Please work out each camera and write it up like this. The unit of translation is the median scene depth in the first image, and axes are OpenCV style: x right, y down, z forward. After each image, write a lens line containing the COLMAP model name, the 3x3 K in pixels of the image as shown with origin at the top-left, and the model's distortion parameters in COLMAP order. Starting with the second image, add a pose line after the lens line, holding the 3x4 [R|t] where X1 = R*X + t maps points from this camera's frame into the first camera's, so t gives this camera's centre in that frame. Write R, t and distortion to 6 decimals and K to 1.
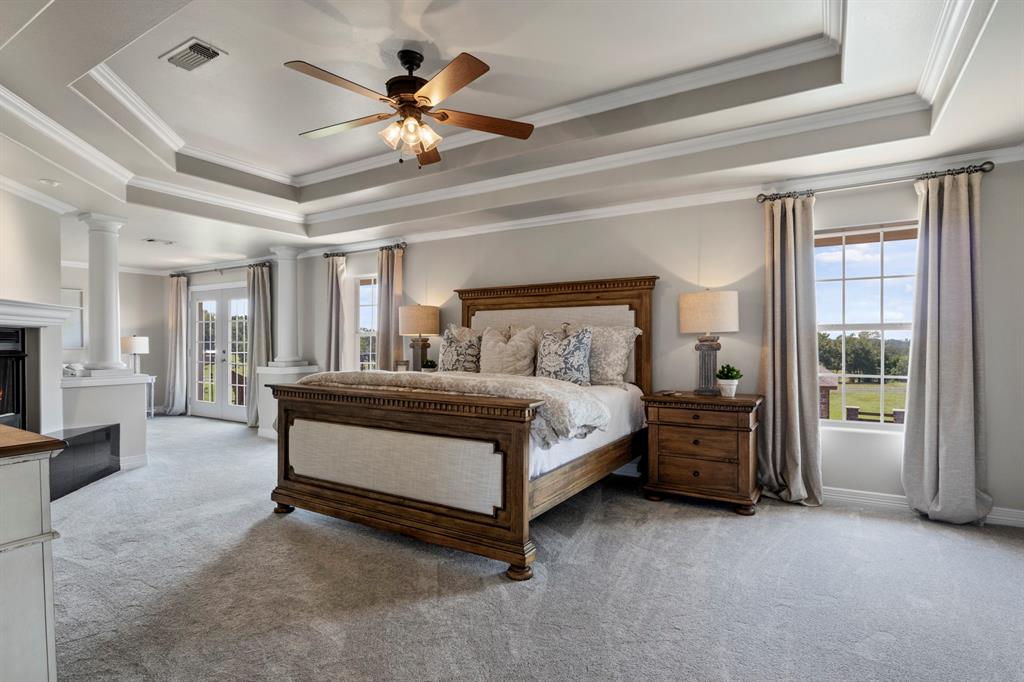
lens RADIAL K [[518.6, 0, 514.1], [0, 518.6, 343.9], [0, 0, 1]] dist [-0.001234, -0.000525]
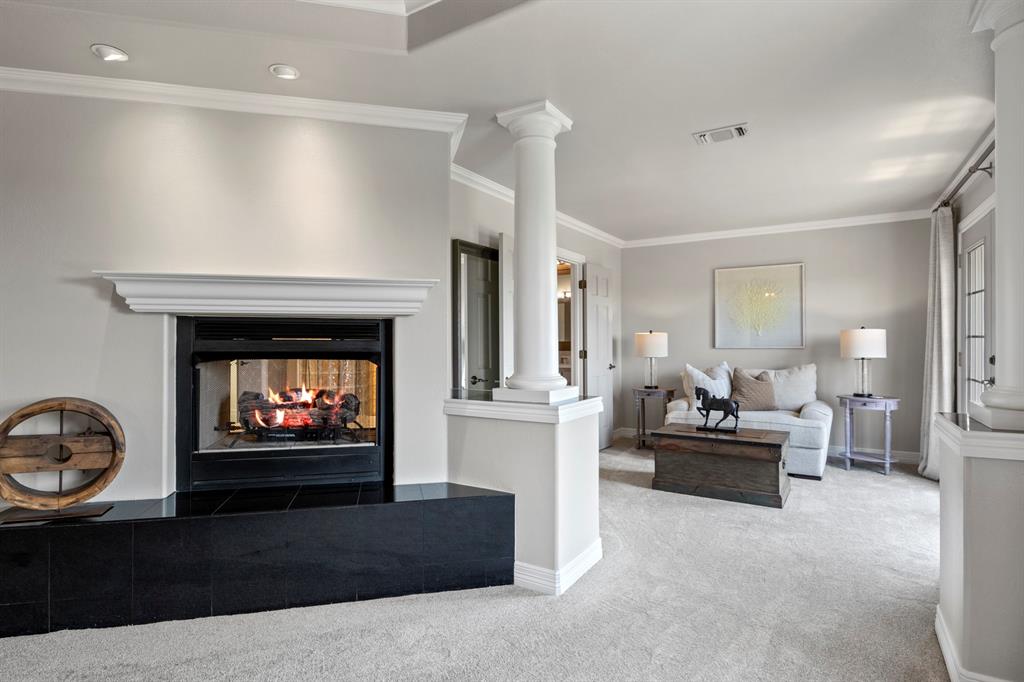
lens RADIAL K [[518.6, 0, 514.1], [0, 518.6, 343.9], [0, 0, 1]] dist [-0.001234, -0.000525]
pose [[0.007529, 0.002402, -0.999969, -0.239741], [0.003403, 0.999991, 0.002427, 0.000340], [0.999966, -0.003421, 0.007521, 1.012994]]
